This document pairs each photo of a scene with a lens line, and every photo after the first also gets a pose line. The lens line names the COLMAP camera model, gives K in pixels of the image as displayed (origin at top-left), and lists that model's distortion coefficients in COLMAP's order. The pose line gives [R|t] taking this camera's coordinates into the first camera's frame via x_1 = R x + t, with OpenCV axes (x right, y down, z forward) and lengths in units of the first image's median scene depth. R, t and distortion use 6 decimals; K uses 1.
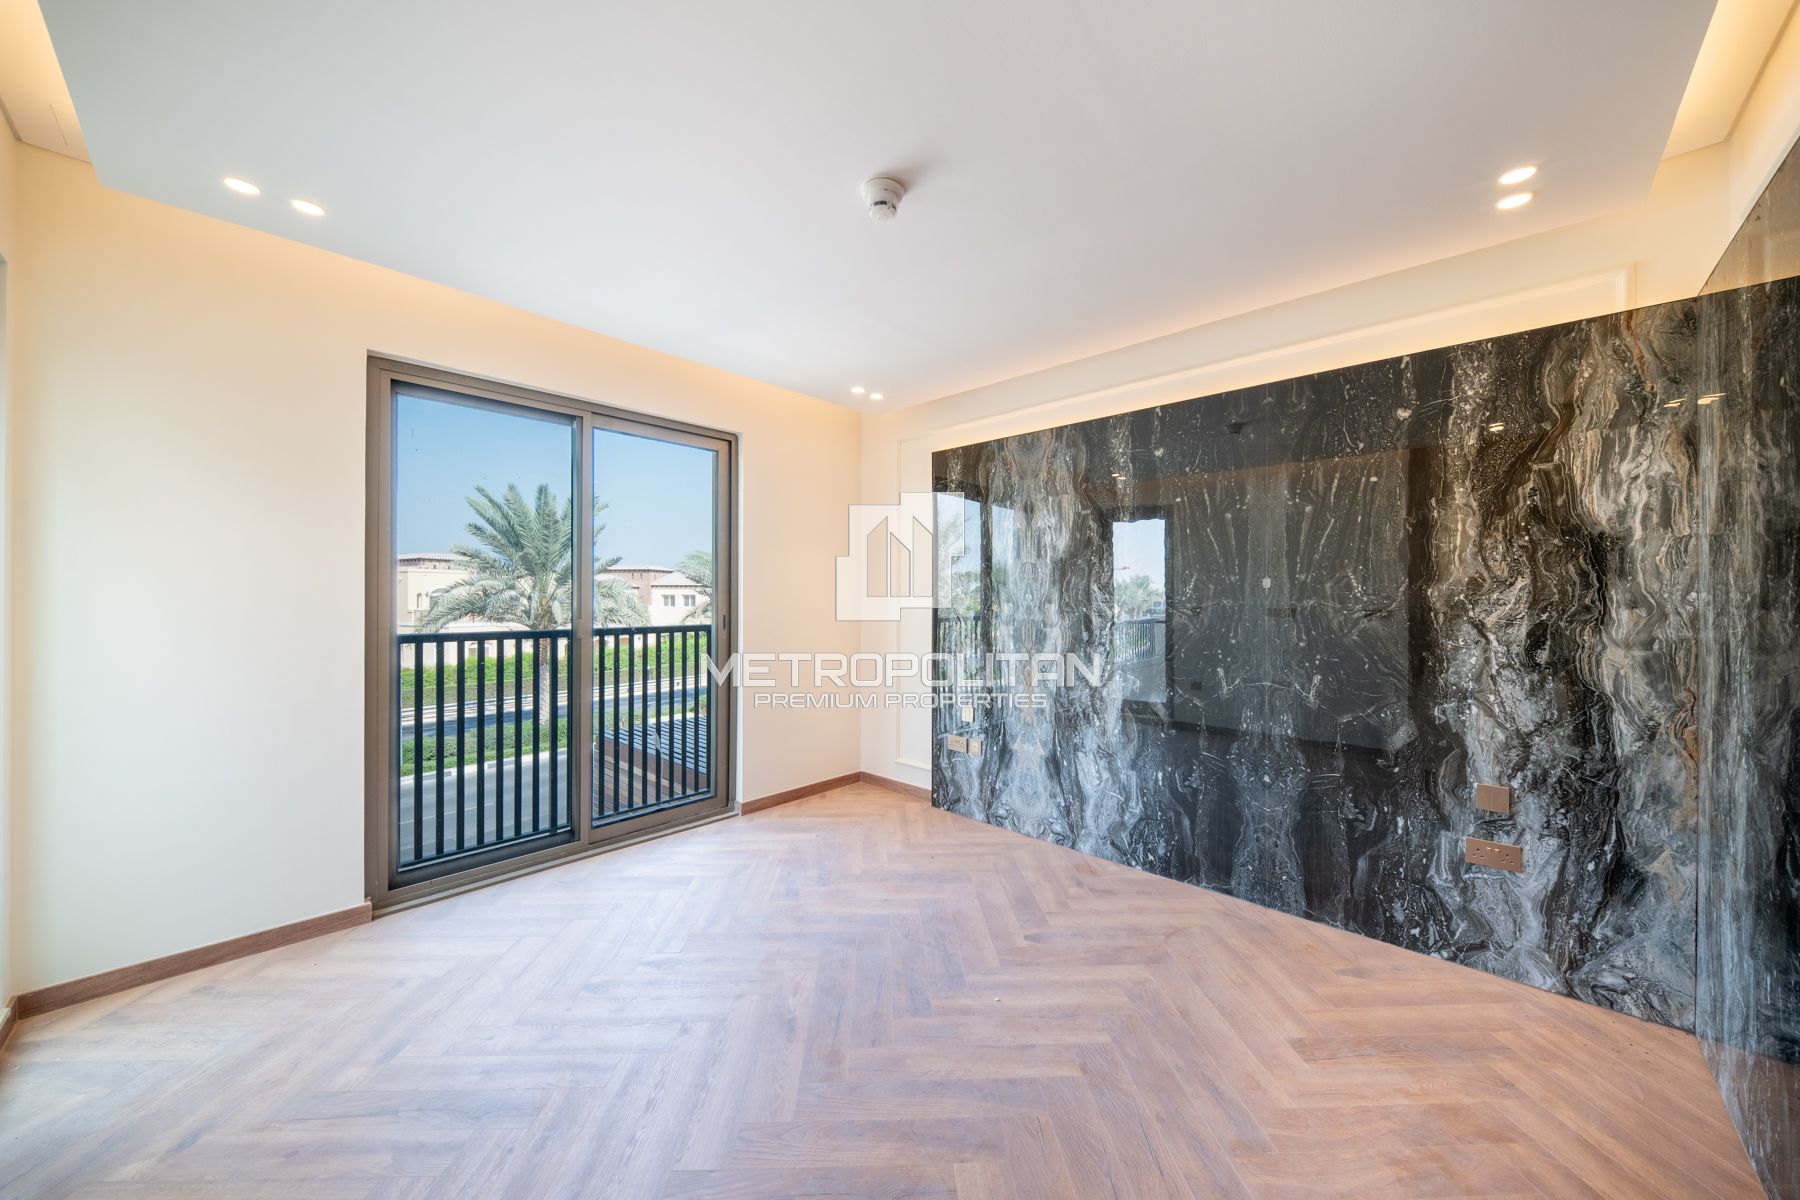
lens RADIAL K [[626.5, 0, 913.2], [0, 626.5, 597.7], [0, 0, 1]] dist [0.000606, -0.000116]
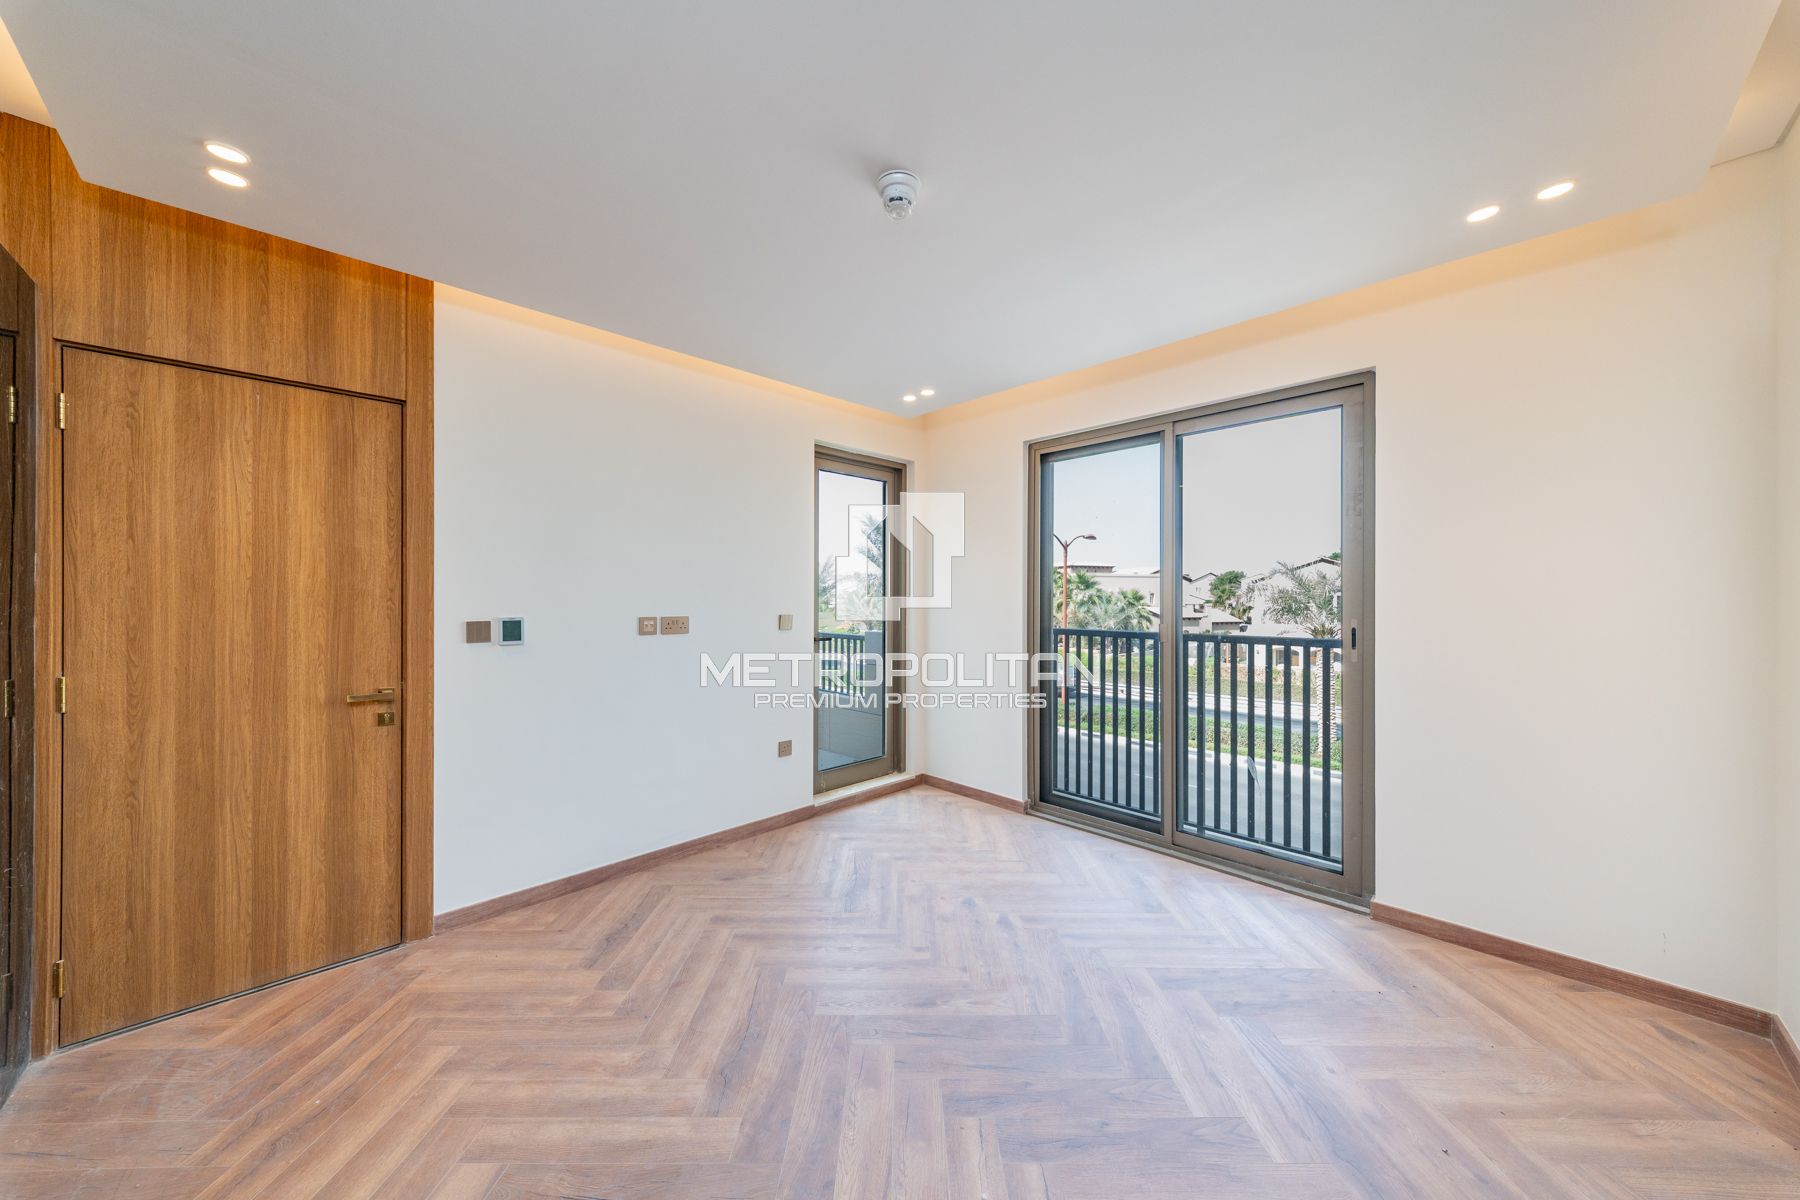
lens RADIAL K [[626.5, 0, 902.4], [0, 626.5, 599.3], [0, 0, 1]] dist [0.000606, -0.000116]
pose [[-0.058997, 0.000913, -0.998258, 0.593243], [-0.006221, 0.999980, 0.001283, -0.004155], [0.998239, 0.006286, -0.058990, 0.689643]]
